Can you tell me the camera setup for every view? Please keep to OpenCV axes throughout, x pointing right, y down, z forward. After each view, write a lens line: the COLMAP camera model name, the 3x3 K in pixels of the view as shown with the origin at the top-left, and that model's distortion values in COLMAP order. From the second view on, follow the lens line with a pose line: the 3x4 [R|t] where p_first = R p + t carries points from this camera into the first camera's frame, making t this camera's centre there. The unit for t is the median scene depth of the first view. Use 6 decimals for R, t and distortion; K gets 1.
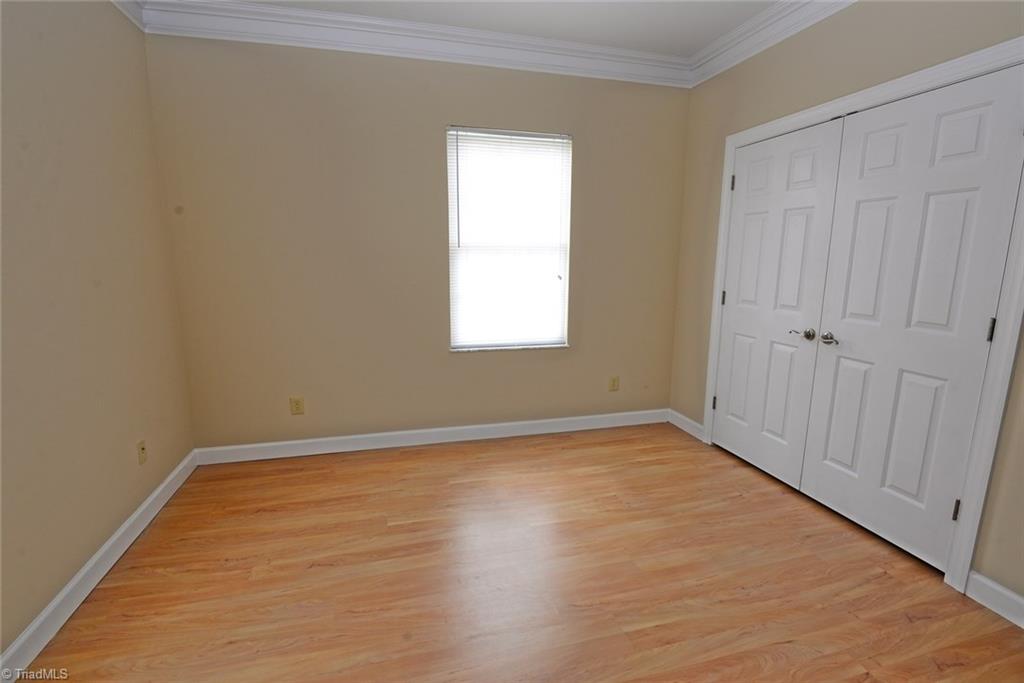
lens RADIAL K [[476.6, 0, 509.6], [0, 476.6, 340.6], [0, 0, 1]] dist [-0.012312, -0.001097]
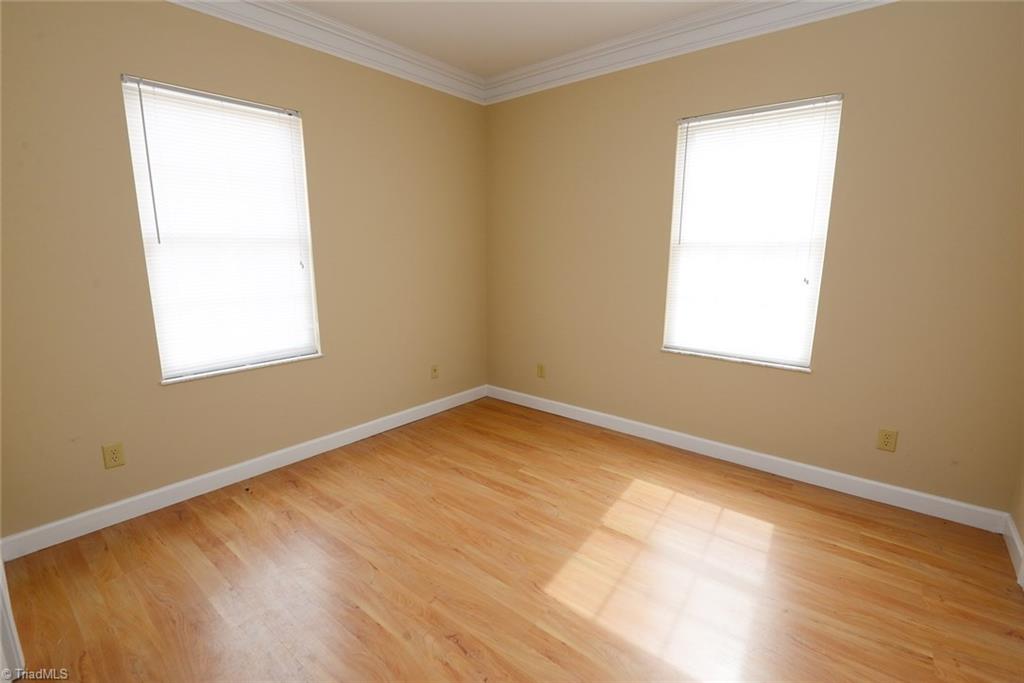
lens RADIAL K [[476.6, 0, 508.5], [0, 476.6, 341.4], [0, 0, 1]] dist [-0.012312, -0.001097]
pose [[0.569614, 0.151231, -0.807880, 0.524744], [-0.148279, 0.985707, 0.079971, -0.028667], [0.808427, 0.074239, 0.583896, 0.179444]]
